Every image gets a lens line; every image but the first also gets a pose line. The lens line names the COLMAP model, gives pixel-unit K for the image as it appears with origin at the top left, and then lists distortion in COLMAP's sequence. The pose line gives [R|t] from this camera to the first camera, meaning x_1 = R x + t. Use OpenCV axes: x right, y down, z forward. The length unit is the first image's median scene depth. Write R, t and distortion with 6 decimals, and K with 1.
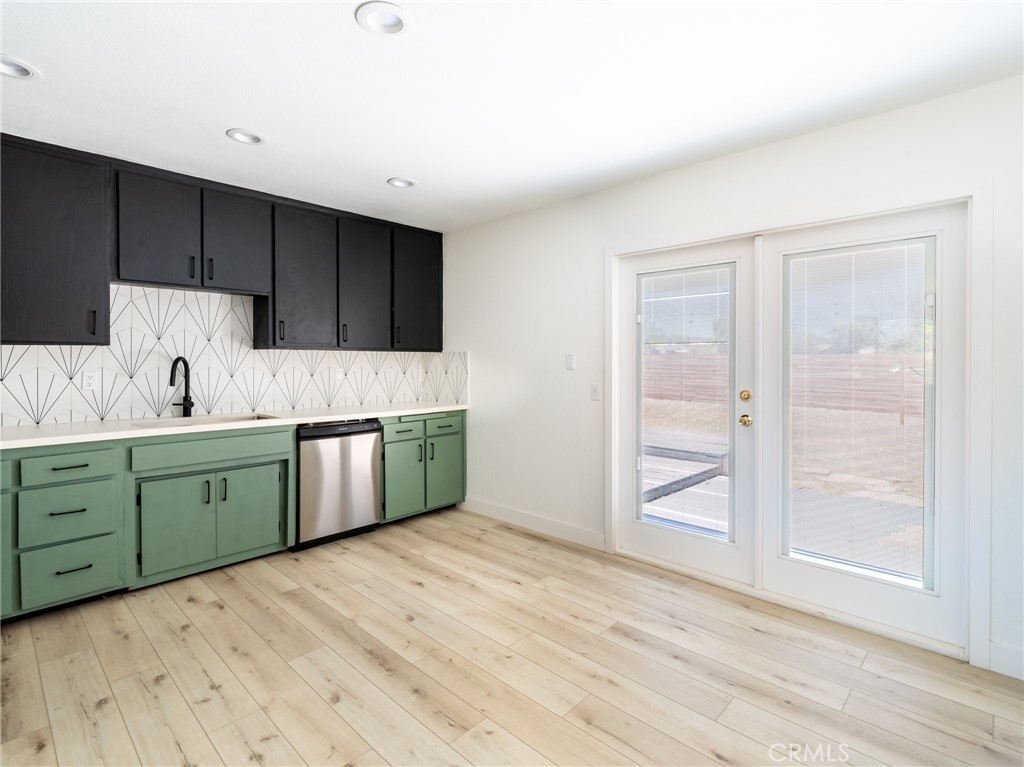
lens RADIAL K [[512.5, 0, 516.8], [0, 512.5, 367.0], [0, 0, 1]] dist [0.008014, -0.000923]
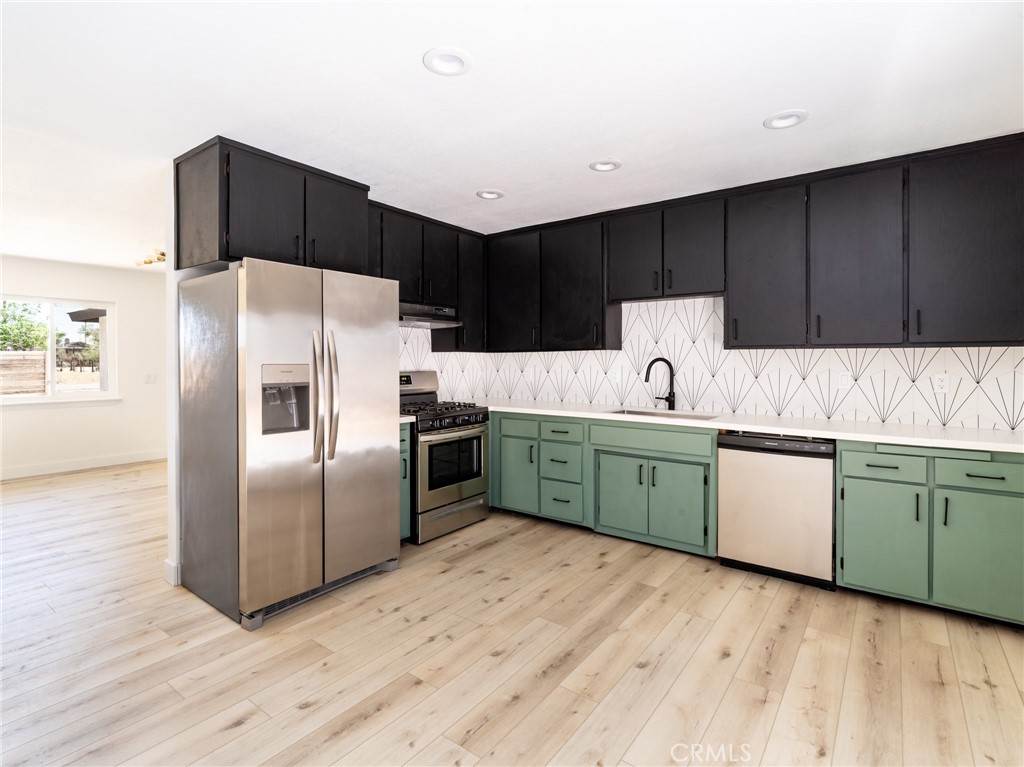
lens RADIAL K [[512.5, 0, 516.8], [0, 512.5, 367.0], [0, 0, 1]] dist [0.008014, -0.000923]
pose [[0.126701, 0.010531, -0.991885, 0.499730], [-0.015115, 0.999848, 0.008684, -0.004283], [0.991826, 0.013892, 0.126841, 0.565815]]
